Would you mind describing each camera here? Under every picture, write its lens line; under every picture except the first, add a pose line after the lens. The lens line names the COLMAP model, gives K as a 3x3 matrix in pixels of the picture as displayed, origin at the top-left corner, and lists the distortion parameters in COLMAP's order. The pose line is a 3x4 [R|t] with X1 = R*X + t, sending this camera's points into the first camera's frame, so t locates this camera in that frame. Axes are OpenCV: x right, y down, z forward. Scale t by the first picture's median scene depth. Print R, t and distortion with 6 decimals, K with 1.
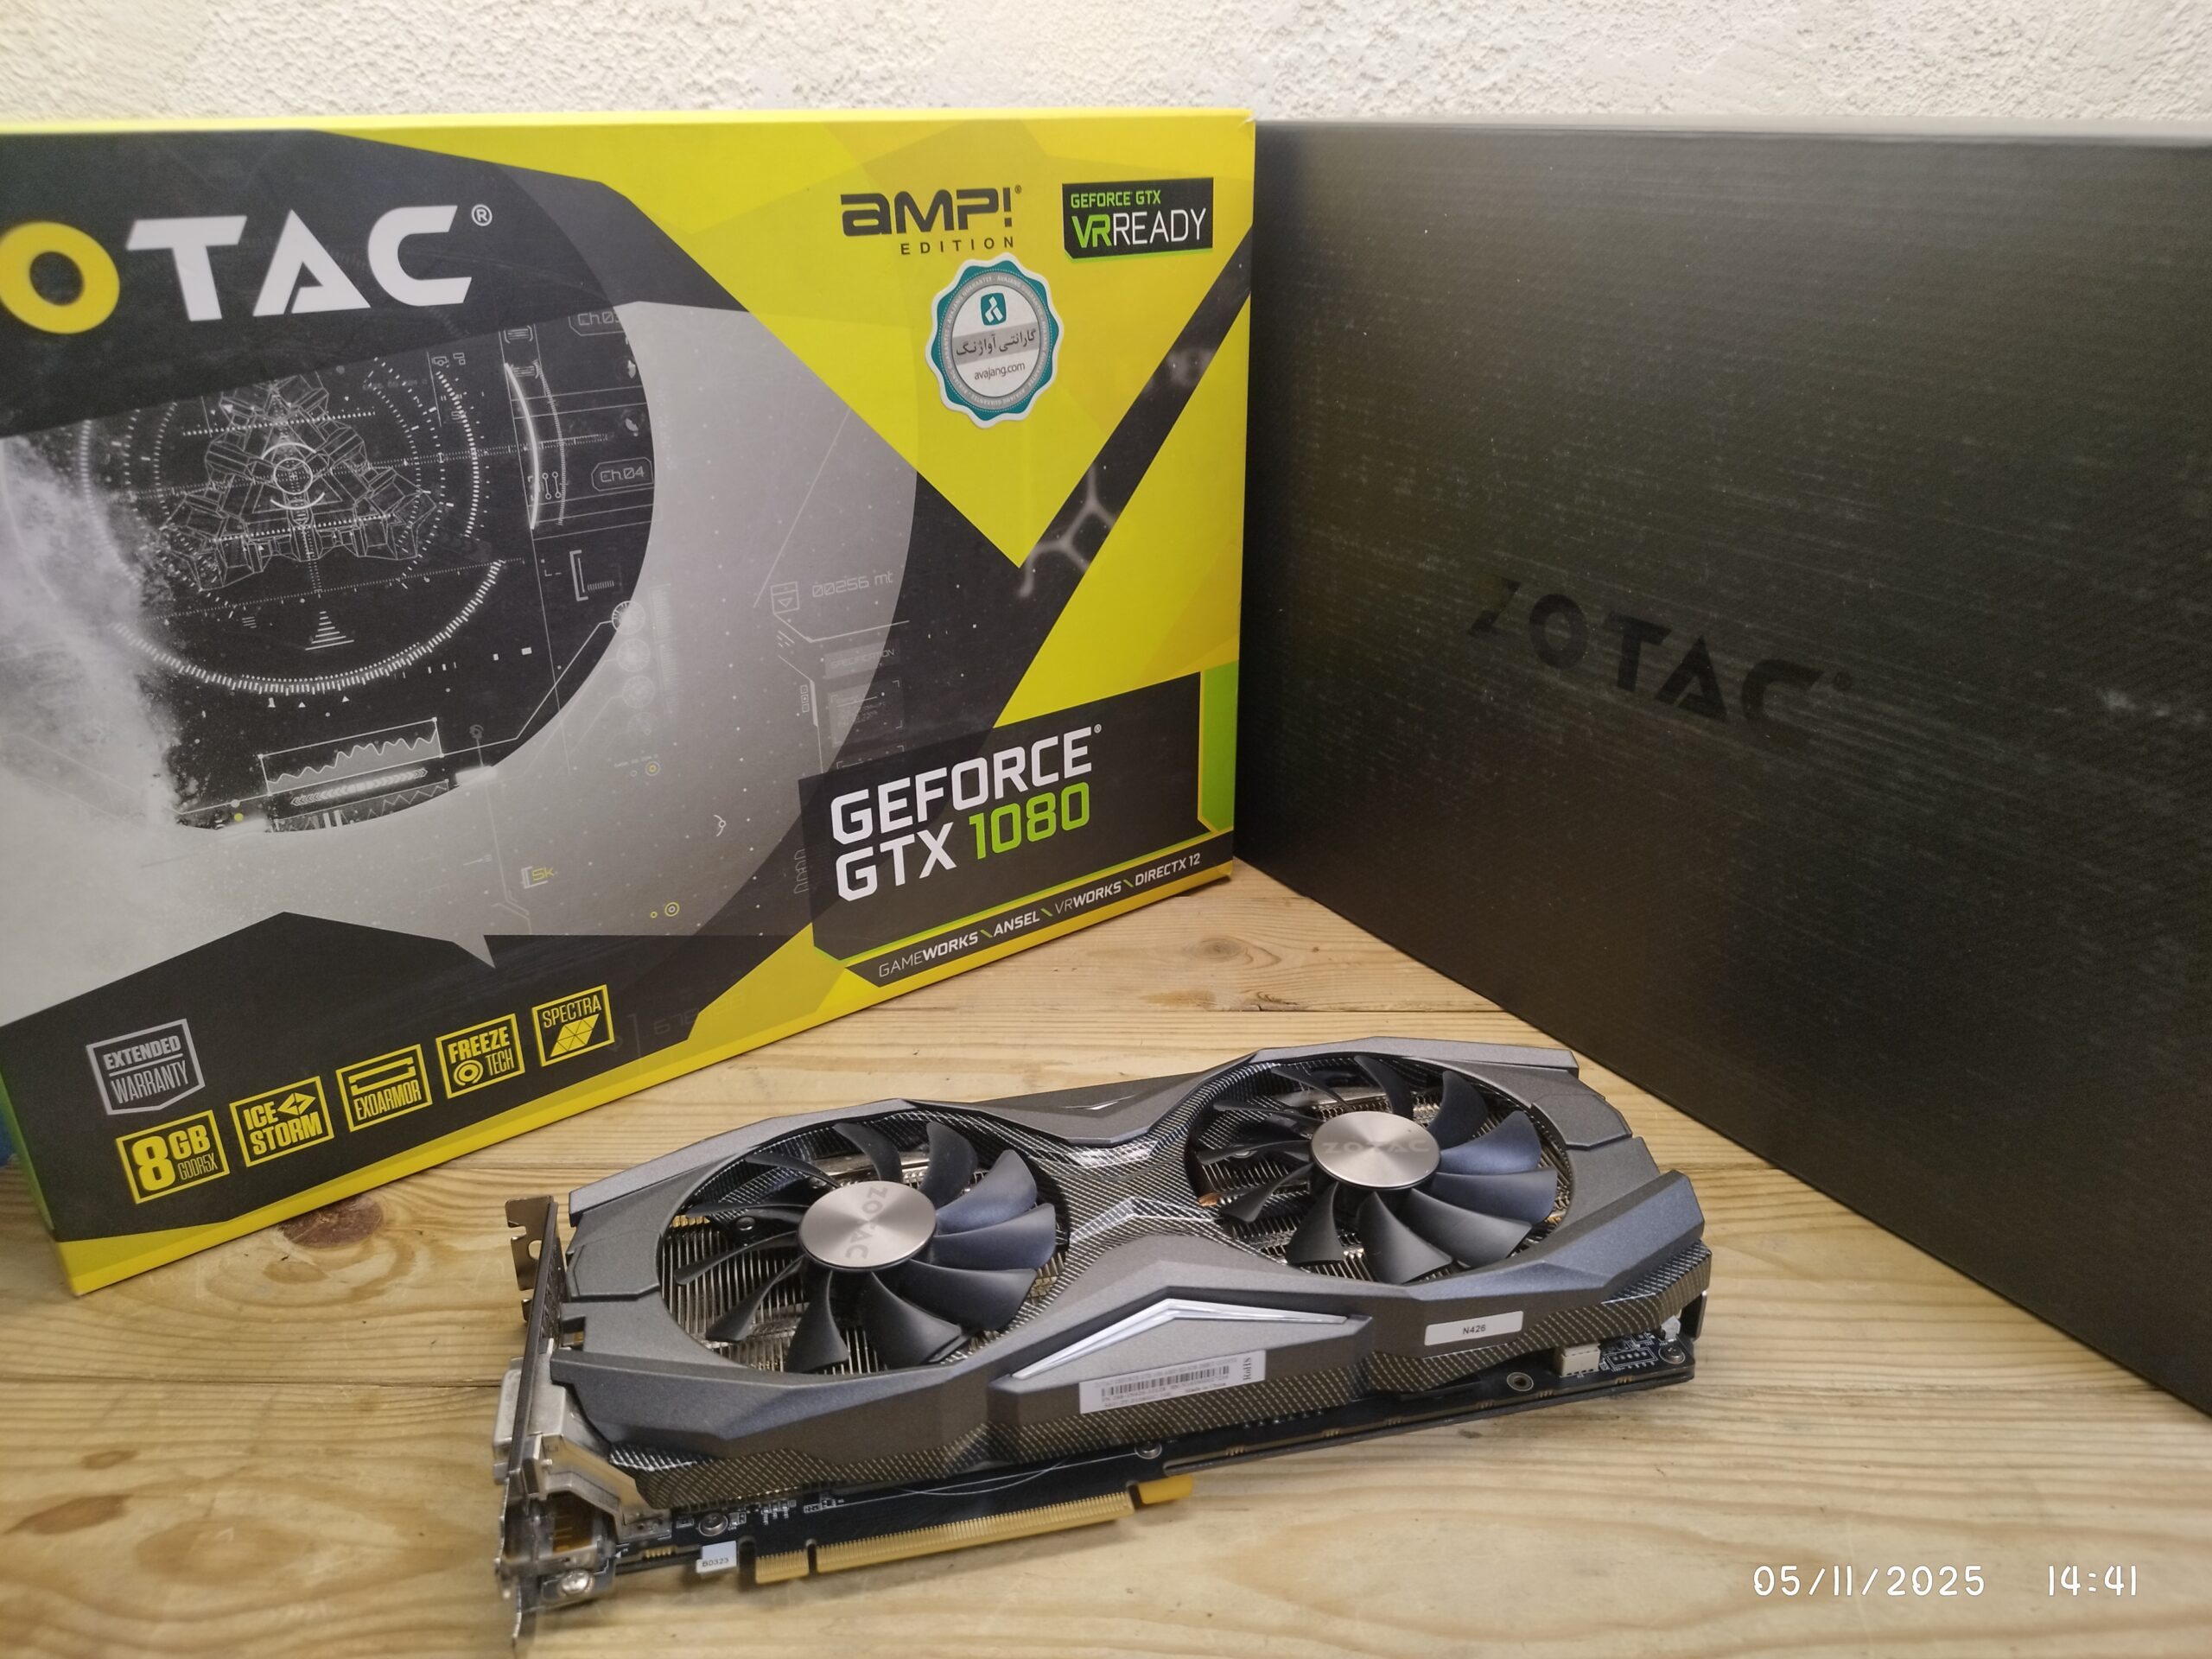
lens RADIAL K [[1654.2, 0, 1115.6], [0, 1654.2, 822.6], [0, 0, 1]] dist [0.001260, -0.025441]
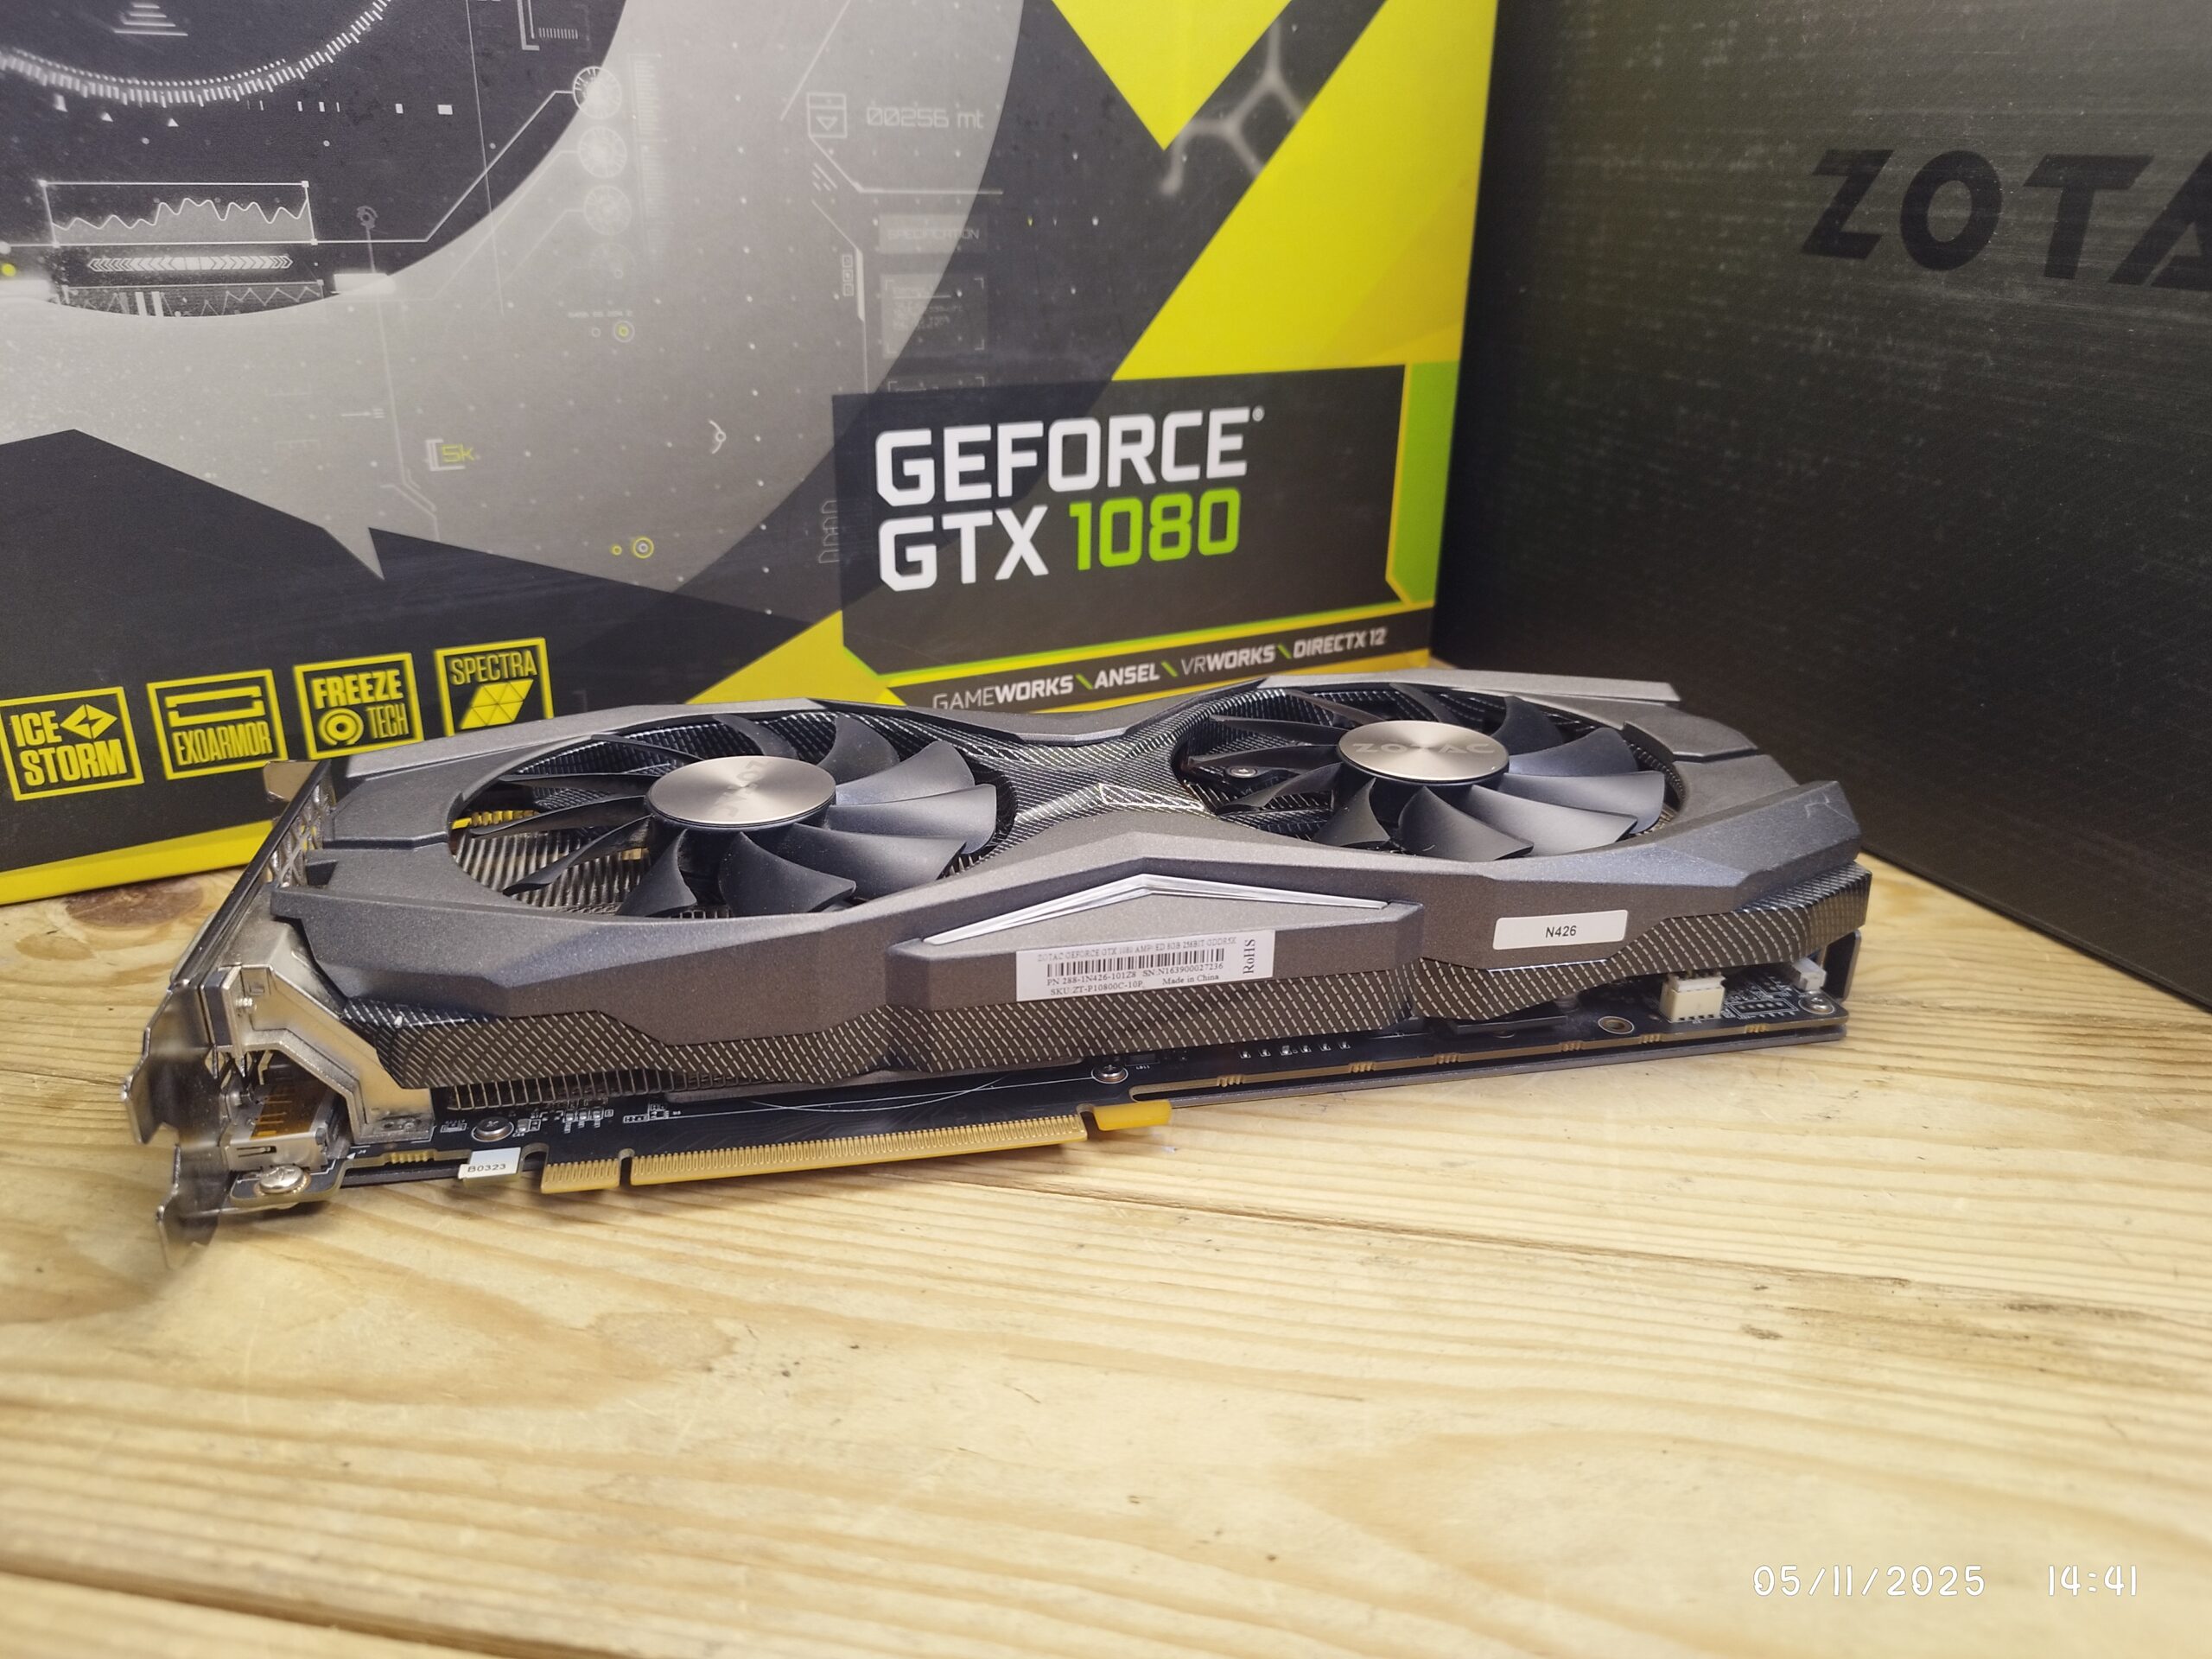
lens RADIAL K [[1667.2, 0, 1102.5], [0, 1667.2, 839.1], [0, 0, 1]] dist [-0.009397, -0.009234]
pose [[0.988539, 0.082120, -0.126679, 0.036576], [-0.085389, 0.996135, -0.020587, 0.183644], [0.124499, 0.031169, 0.991730, 0.310695]]
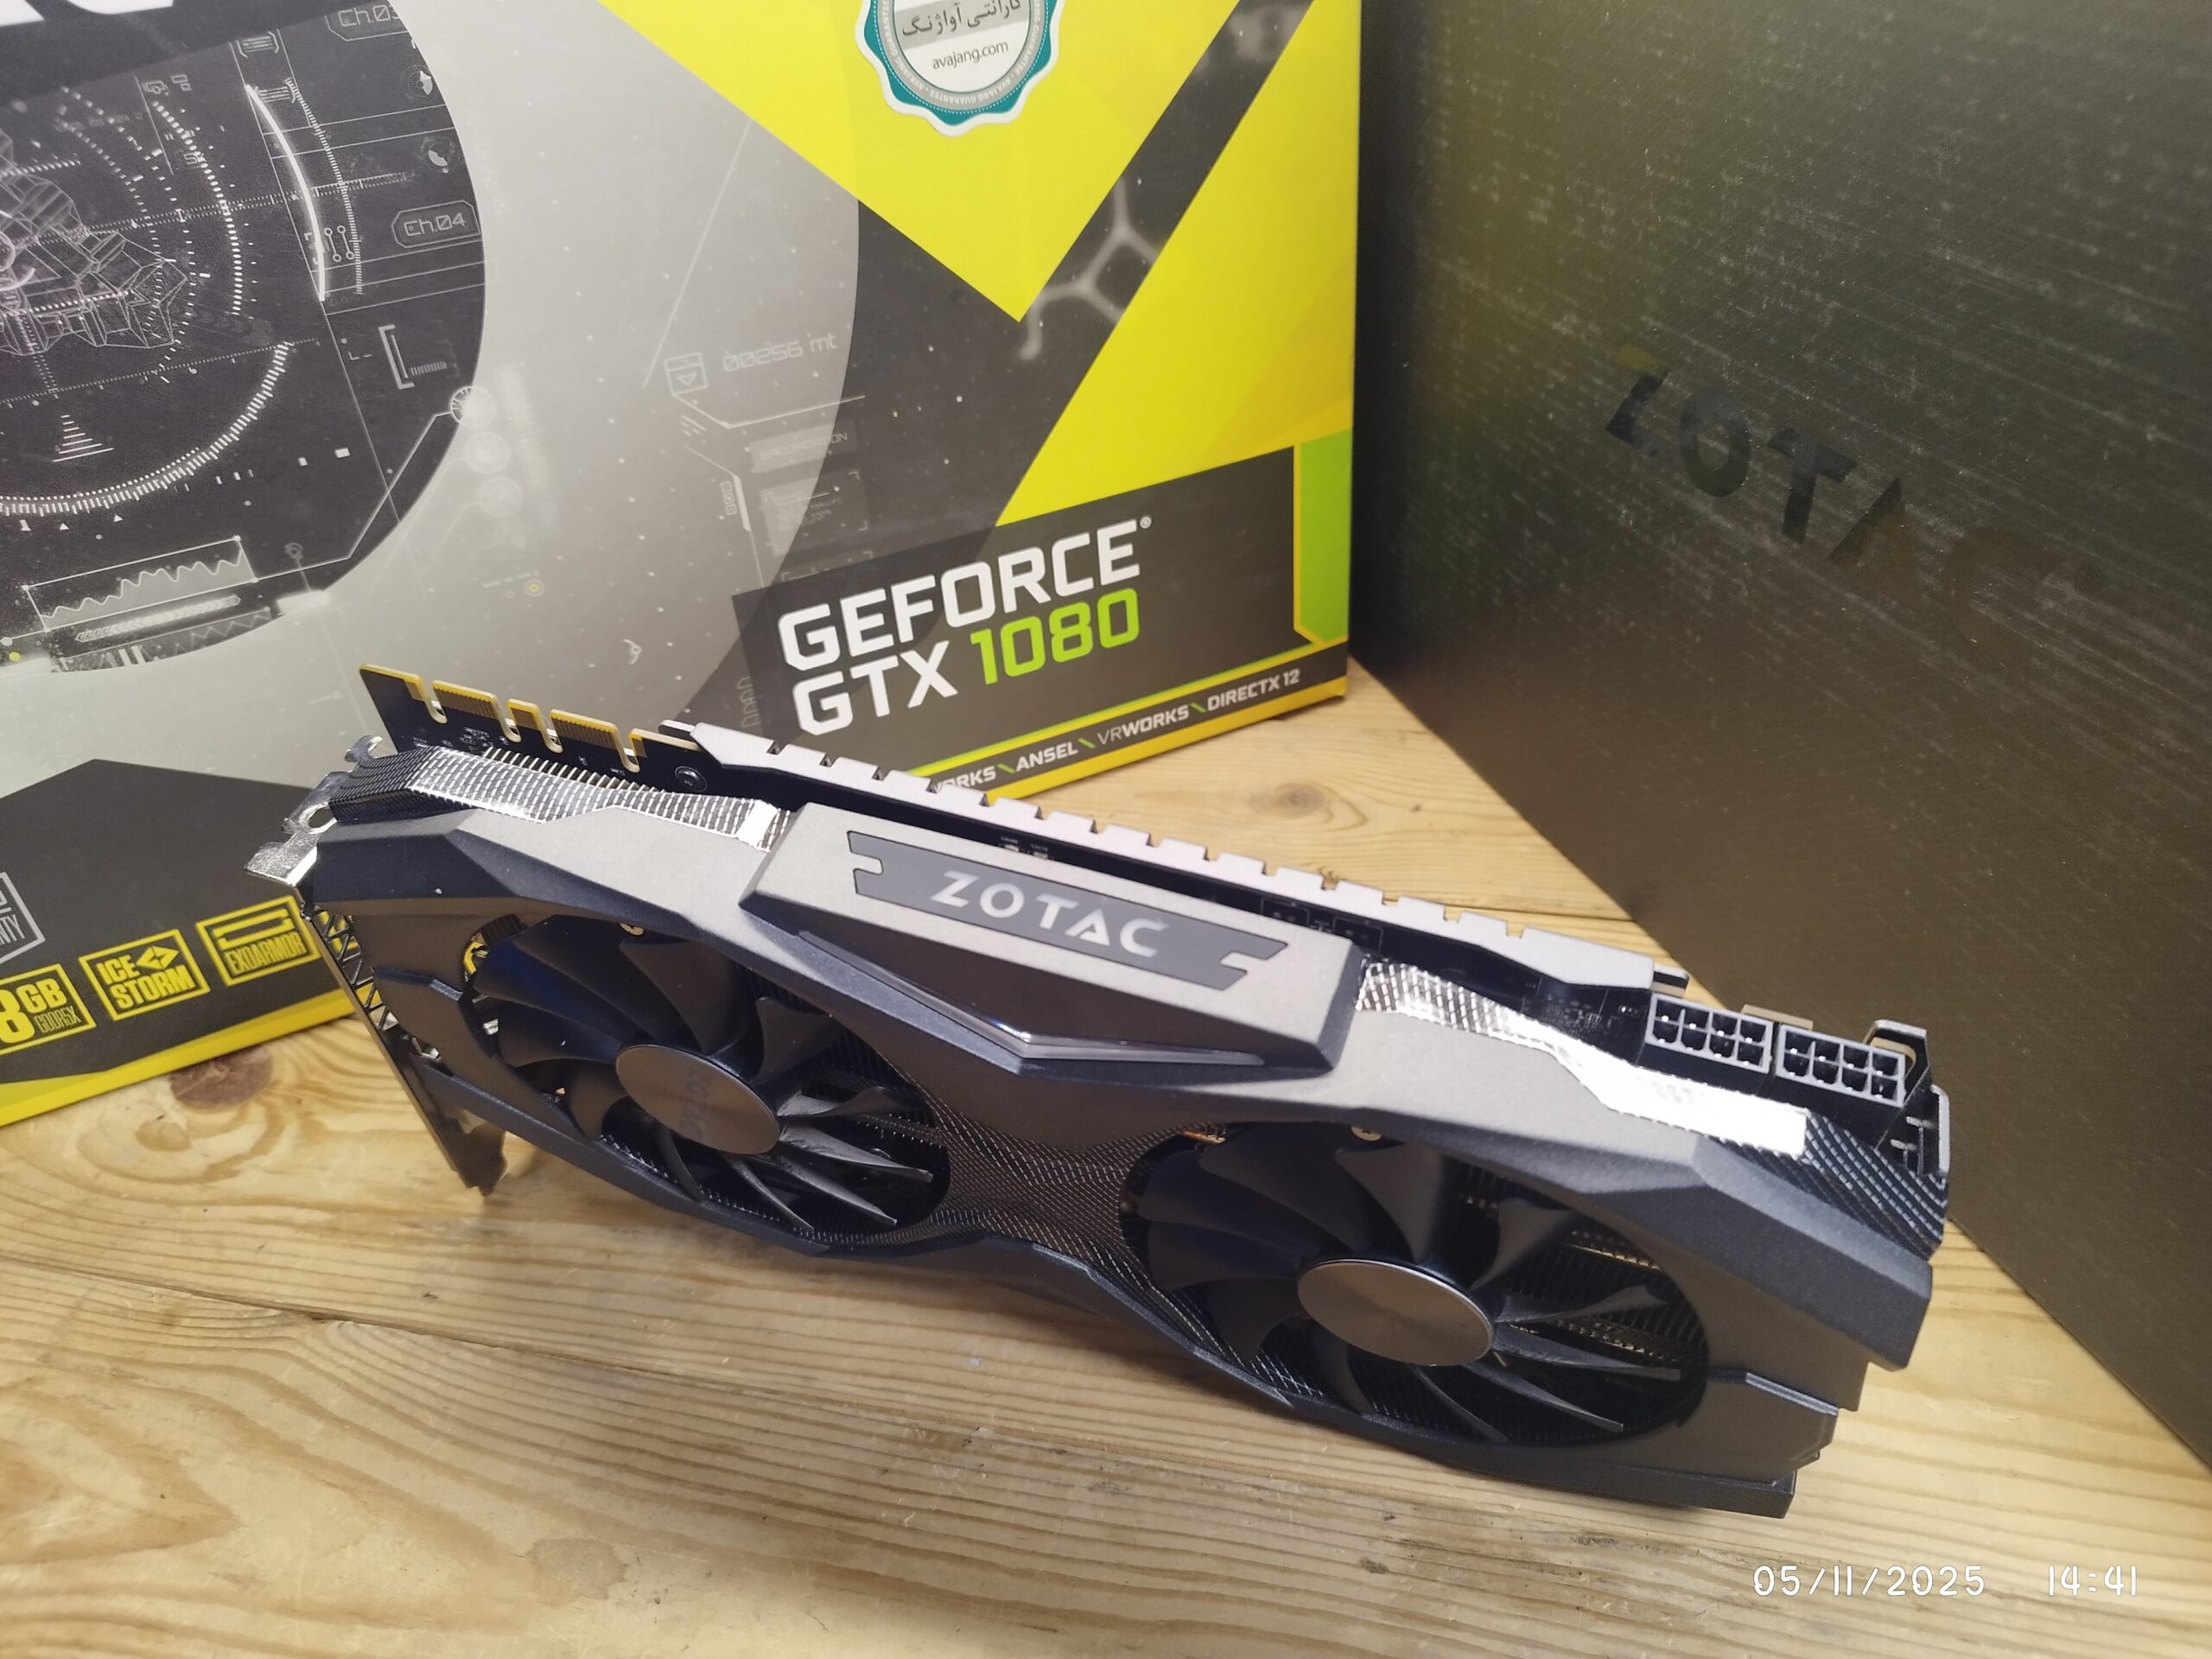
lens RADIAL K [[1667.2, 0, 1116.8], [0, 1667.2, 834.4], [0, 0, 1]] dist [-0.009397, -0.009234]
pose [[0.973959, 0.078827, -0.212582, 0.188832], [-0.031212, 0.975303, 0.218653, -0.102546], [0.224567, -0.206324, 0.952365, 0.245677]]
